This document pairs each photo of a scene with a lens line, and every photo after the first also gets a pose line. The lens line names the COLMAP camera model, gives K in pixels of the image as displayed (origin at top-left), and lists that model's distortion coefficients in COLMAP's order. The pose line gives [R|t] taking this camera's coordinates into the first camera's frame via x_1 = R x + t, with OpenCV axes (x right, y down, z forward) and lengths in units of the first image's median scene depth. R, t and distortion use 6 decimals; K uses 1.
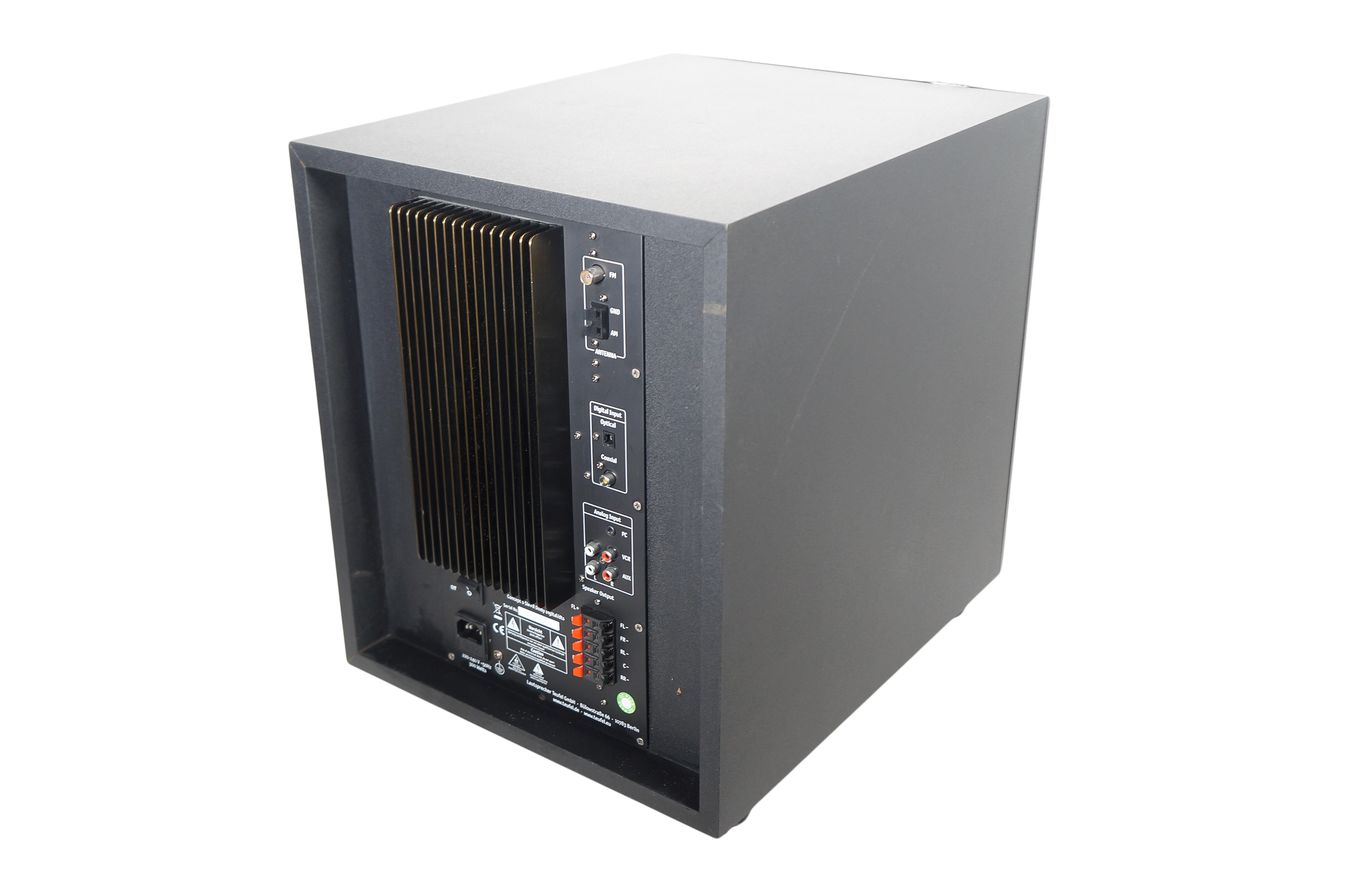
lens RADIAL K [[1408.8, 0, 673.2], [0, 1408.8, 447.9], [0, 0, 1]] dist [0.001866, 0.000000]
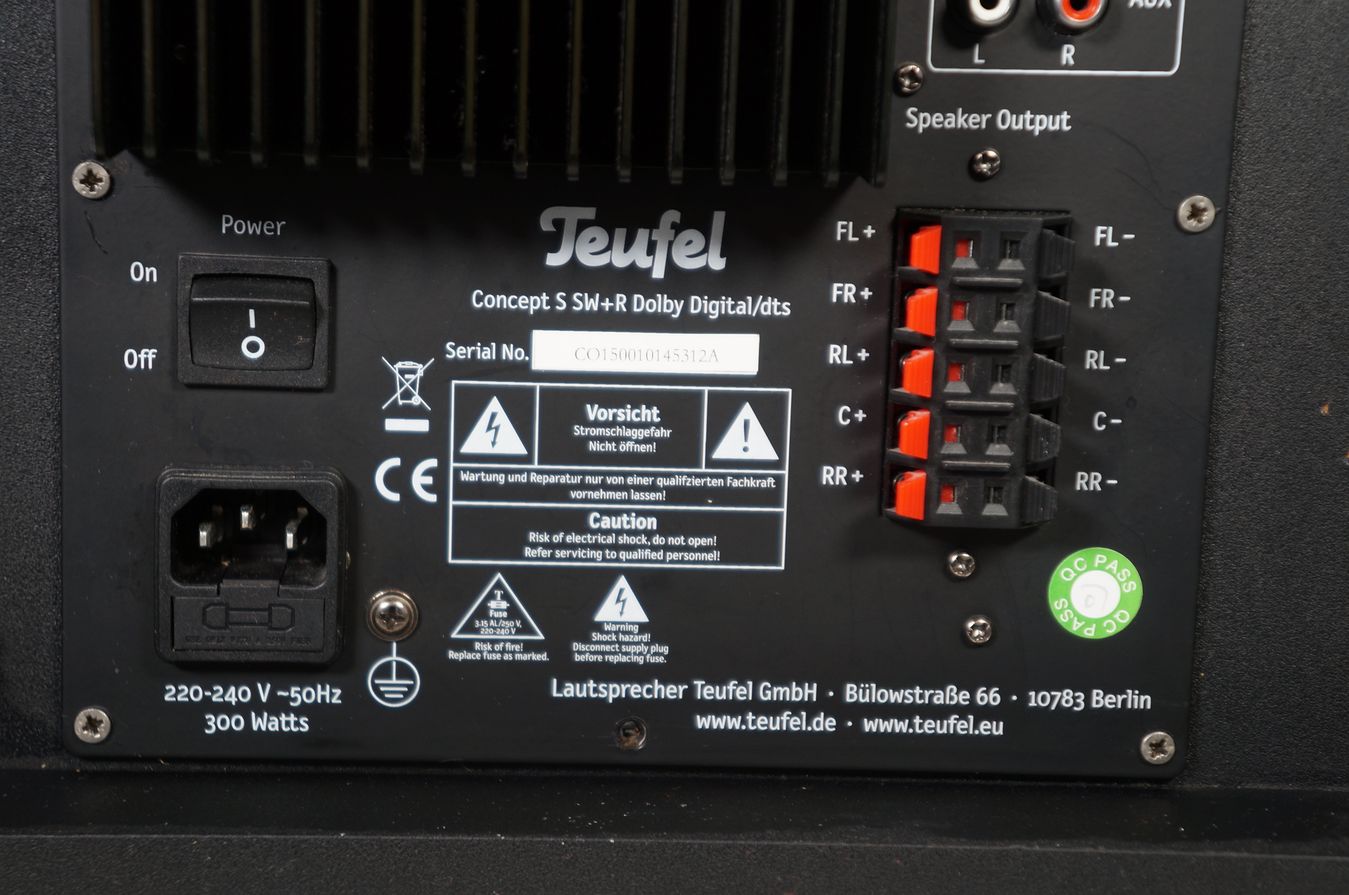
lens RADIAL K [[2851.0, 0, 666.1], [0, 2851.0, 445.4], [0, 0, 1]] dist [0.310126, 0.000000]
pose [[0.782417, -0.095979, 0.615314, -0.395504], [0.226447, 0.964264, -0.137535, 0.206031], [-0.580125, 0.246946, 0.776191, 0.639147]]
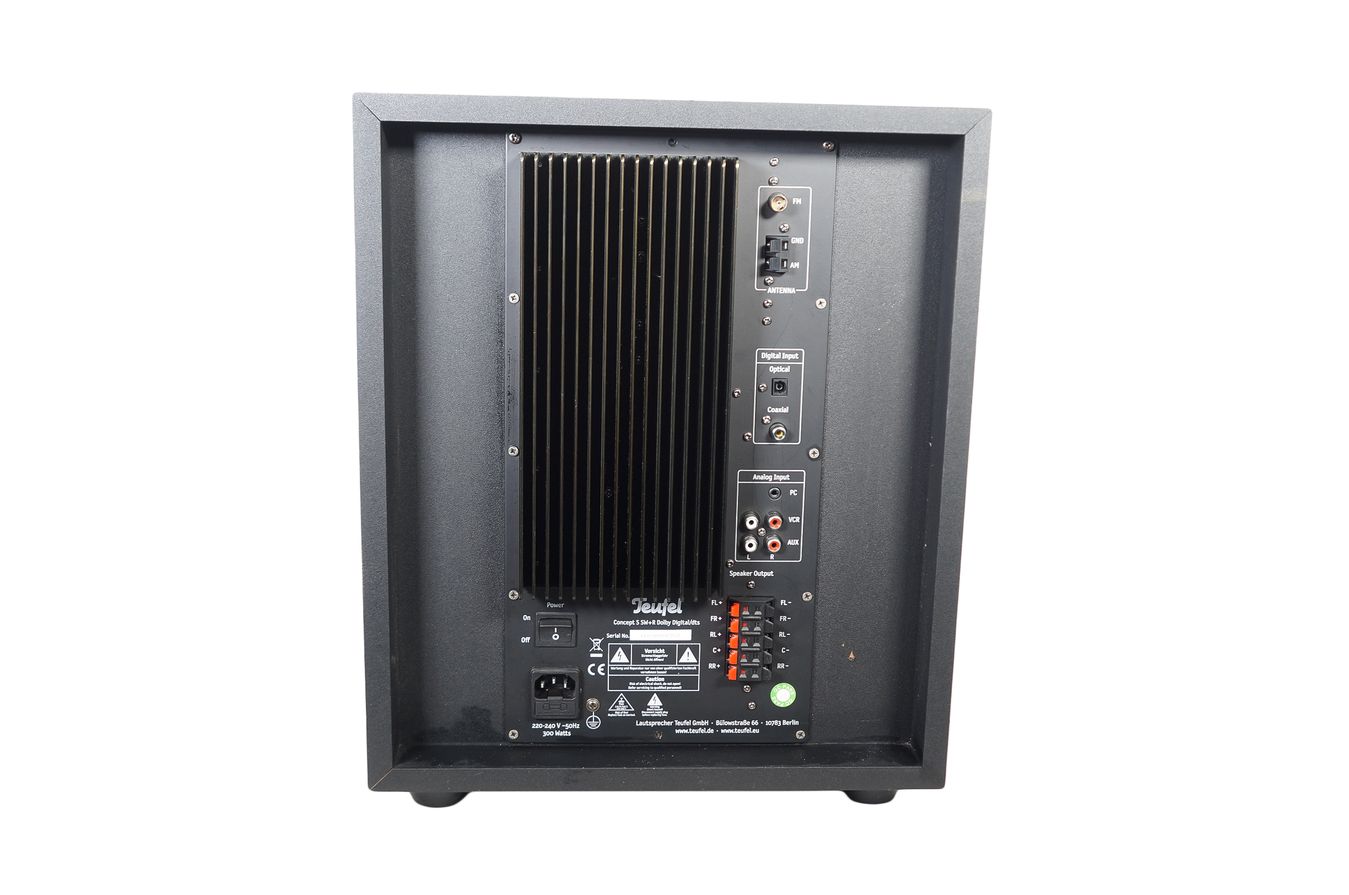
lens RADIAL K [[1392.5, 0, 681.1], [0, 1392.5, 447.4], [0, 0, 1]] dist [-0.010704, 0.000000]
pose [[0.774287, -0.117632, 0.621806, -0.619647], [0.239728, 0.963864, -0.116174, 0.113974], [-0.585671, 0.239017, 0.774507, 0.298659]]
